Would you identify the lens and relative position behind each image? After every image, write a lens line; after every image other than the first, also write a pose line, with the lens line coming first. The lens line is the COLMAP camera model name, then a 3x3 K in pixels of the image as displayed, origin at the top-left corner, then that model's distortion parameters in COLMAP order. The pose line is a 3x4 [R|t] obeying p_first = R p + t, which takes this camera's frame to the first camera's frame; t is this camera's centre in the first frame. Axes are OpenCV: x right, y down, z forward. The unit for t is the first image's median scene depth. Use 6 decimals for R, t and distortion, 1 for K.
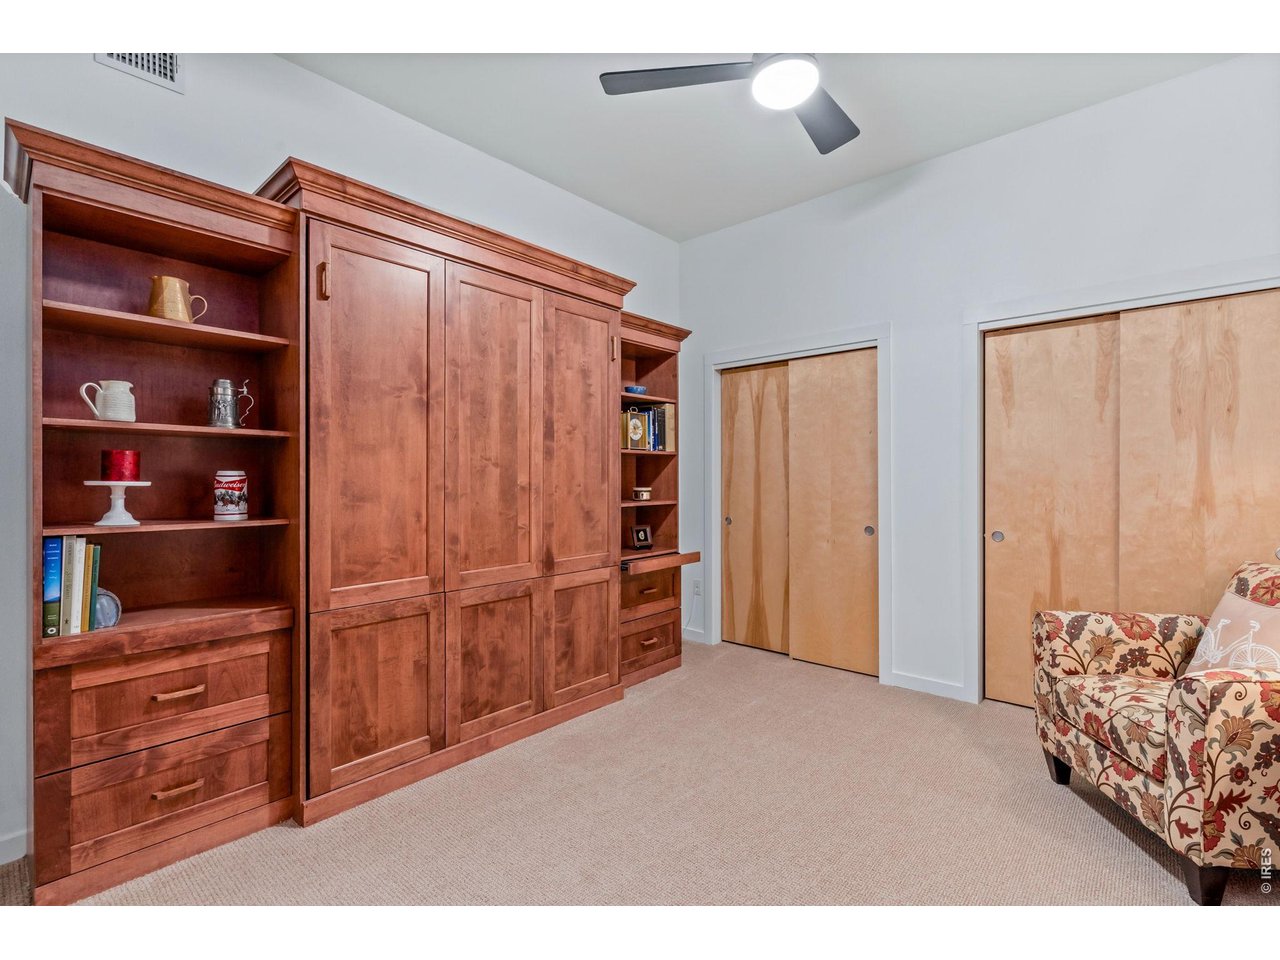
lens RADIAL K [[587.0, 0, 640.0], [0, 587.0, 479.8], [0, 0, 1]] dist [0.001838, -0.000056]
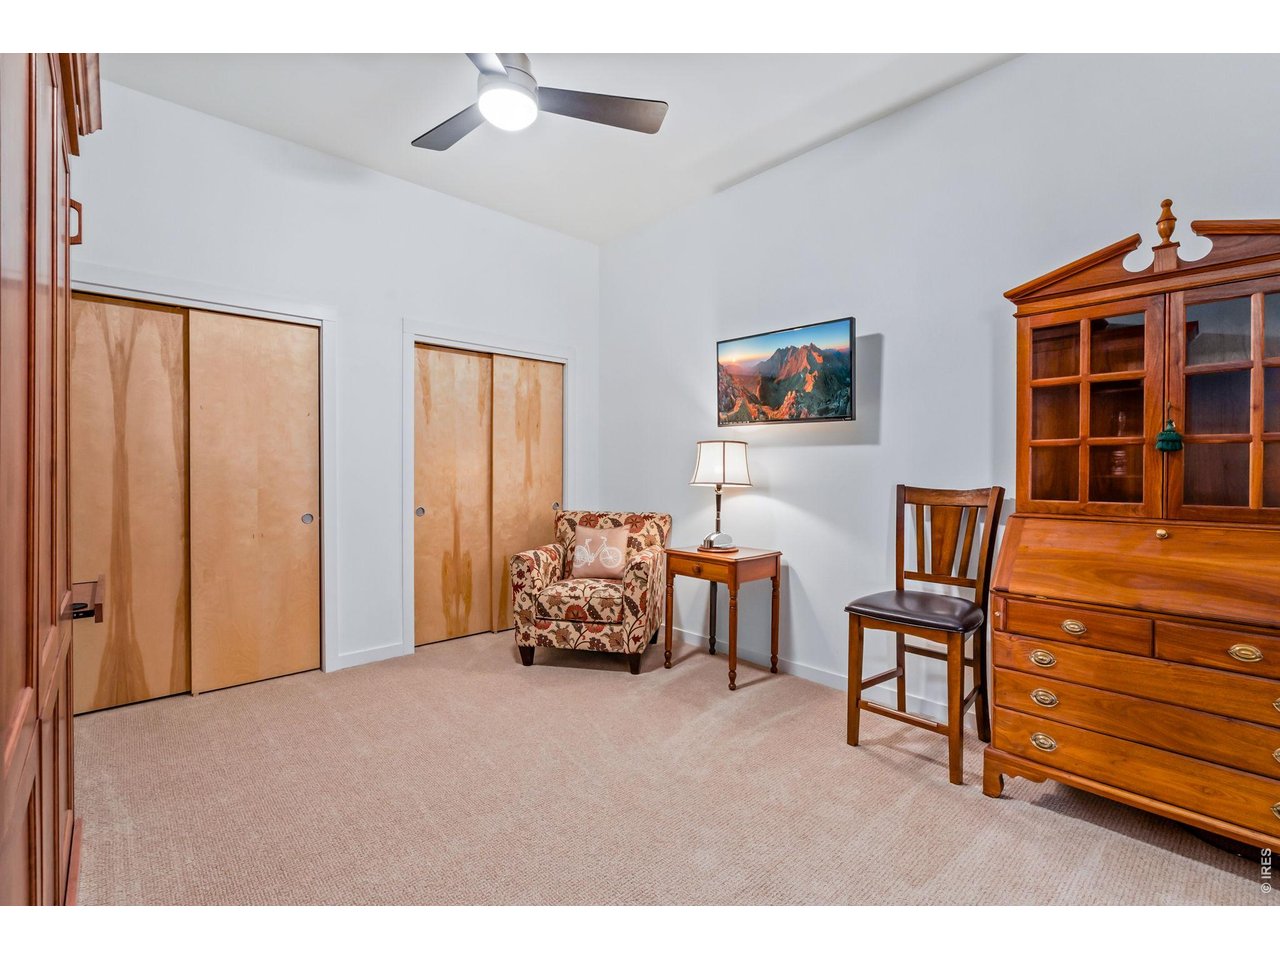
lens RADIAL K [[587.0, 0, 640.1], [0, 587.0, 474.3], [0, 0, 1]] dist [0.001838, -0.000056]
pose [[0.104852, -0.004680, 0.994477, -0.689154], [0.001818, 0.999988, 0.004514, 0.016630], [-0.994486, 0.001334, 0.104859, 0.510206]]
